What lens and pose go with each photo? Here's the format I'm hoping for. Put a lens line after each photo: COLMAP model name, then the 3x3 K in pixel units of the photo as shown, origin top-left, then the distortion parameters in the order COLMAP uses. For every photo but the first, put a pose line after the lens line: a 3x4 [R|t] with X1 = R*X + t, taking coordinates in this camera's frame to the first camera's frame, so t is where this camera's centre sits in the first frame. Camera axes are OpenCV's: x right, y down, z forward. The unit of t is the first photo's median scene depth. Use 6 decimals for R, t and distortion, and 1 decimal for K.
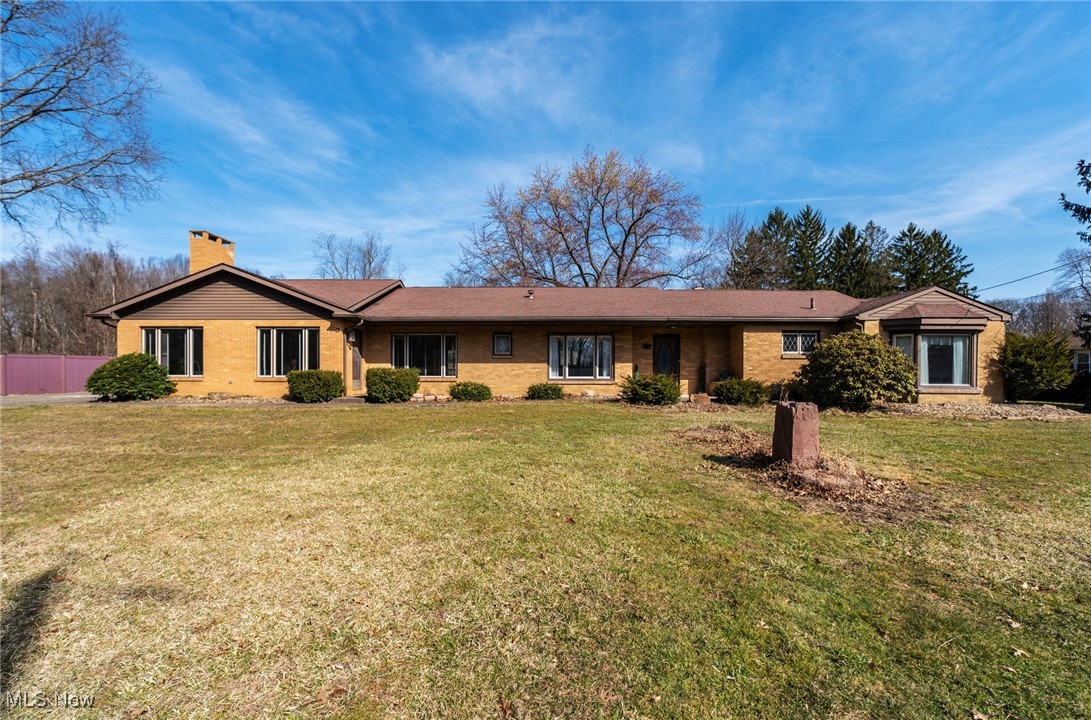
lens RADIAL K [[472.6, 0, 547.9], [0, 472.6, 378.1], [0, 0, 1]] dist [-0.006425, 0.003125]
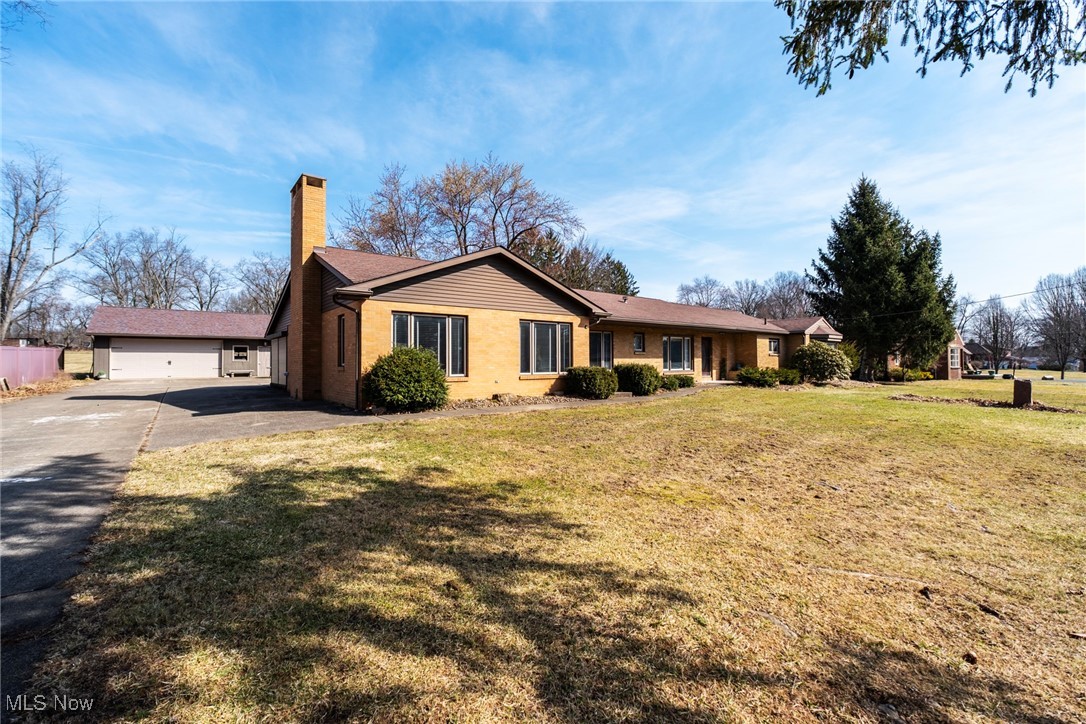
lens RADIAL K [[470.5, 0, 541.0], [0, 470.5, 357.8], [0, 0, 1]] dist [-0.006425, 0.003125]
pose [[0.774410, 0.000185, 0.632684, -1.068723], [0.011609, 0.999827, -0.014502, -0.019495], [-0.632578, 0.018576, 0.774274, 0.252636]]
